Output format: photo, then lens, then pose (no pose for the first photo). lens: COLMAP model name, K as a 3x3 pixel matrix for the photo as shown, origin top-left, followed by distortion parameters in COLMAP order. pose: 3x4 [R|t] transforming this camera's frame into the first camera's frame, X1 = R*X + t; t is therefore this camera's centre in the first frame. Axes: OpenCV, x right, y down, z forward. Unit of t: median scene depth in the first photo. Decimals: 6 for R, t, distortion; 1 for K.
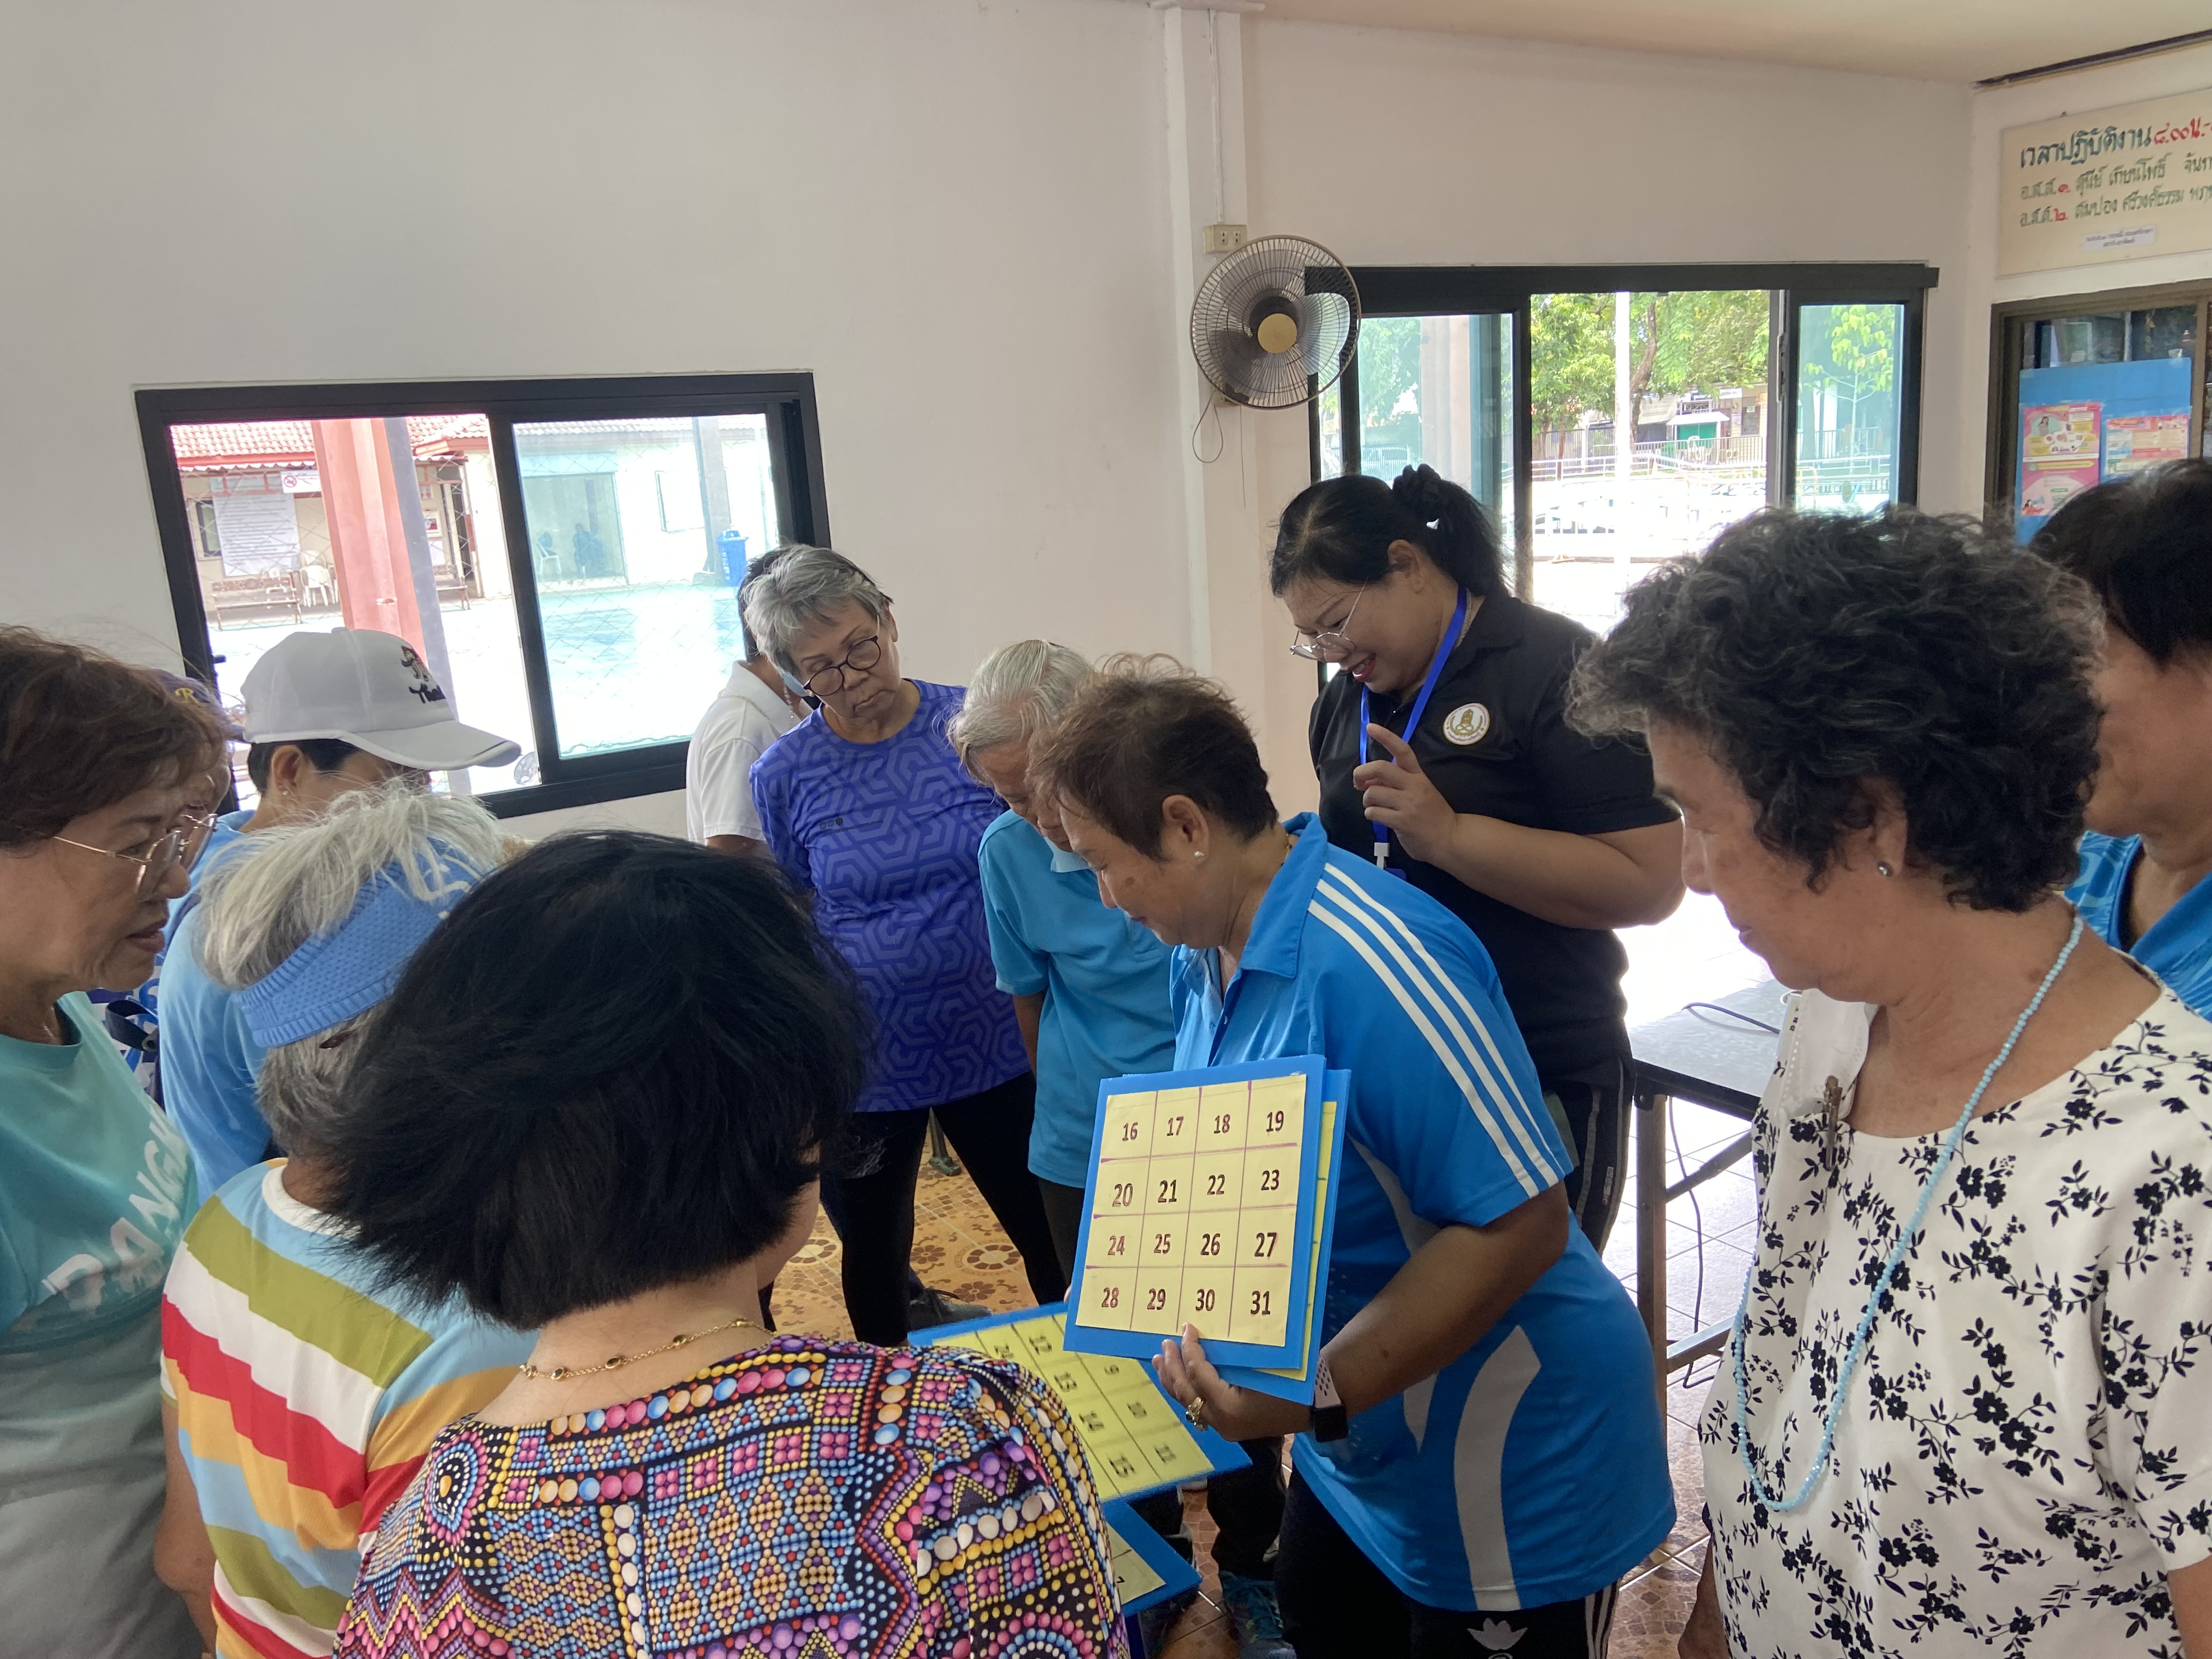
lens RADIAL K [[1669.9, 0, 1065.7], [0, 1669.9, 805.5], [0, 0, 1]] dist [0.104329, -0.115427]
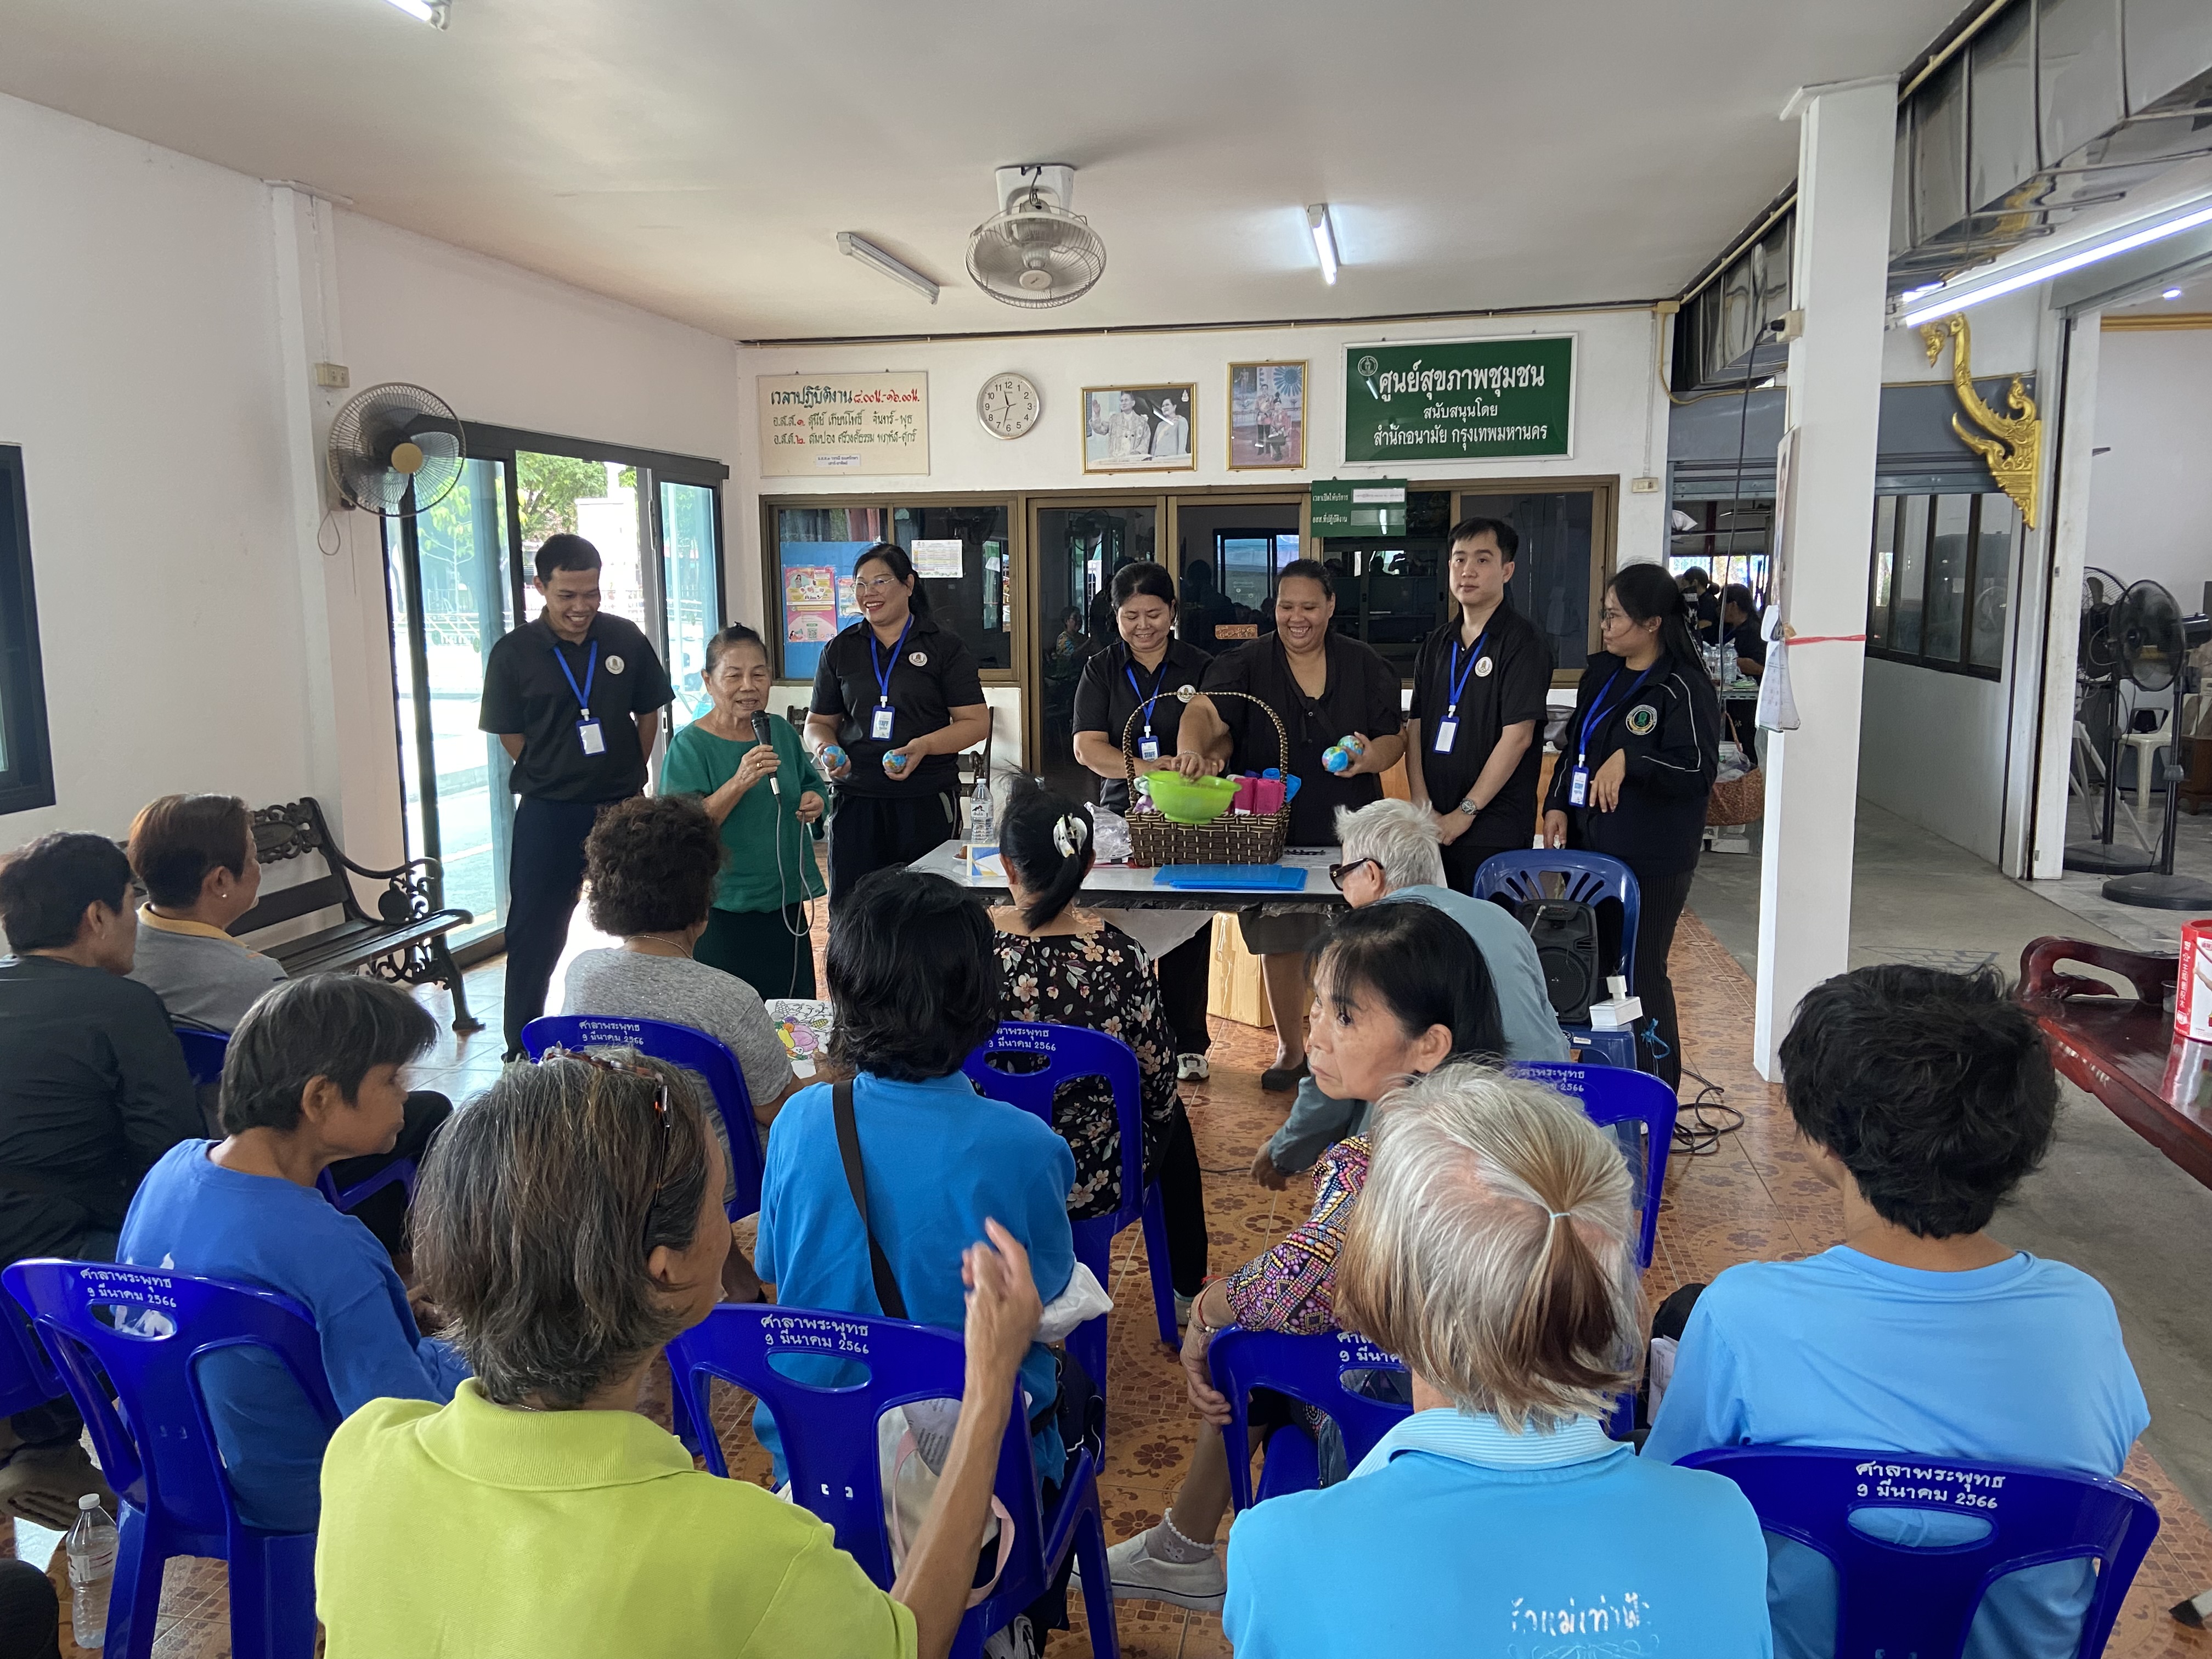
lens RADIAL K [[1669.9, 0, 1082.8], [0, 1669.9, 802.0], [0, 0, 1]] dist [0.104329, -0.115427]
pose [[0.691543, -0.037051, 0.721384, -0.324778], [0.104025, 0.993382, -0.048701, 0.065363], [-0.714806, 0.108721, 0.690820, -0.154595]]
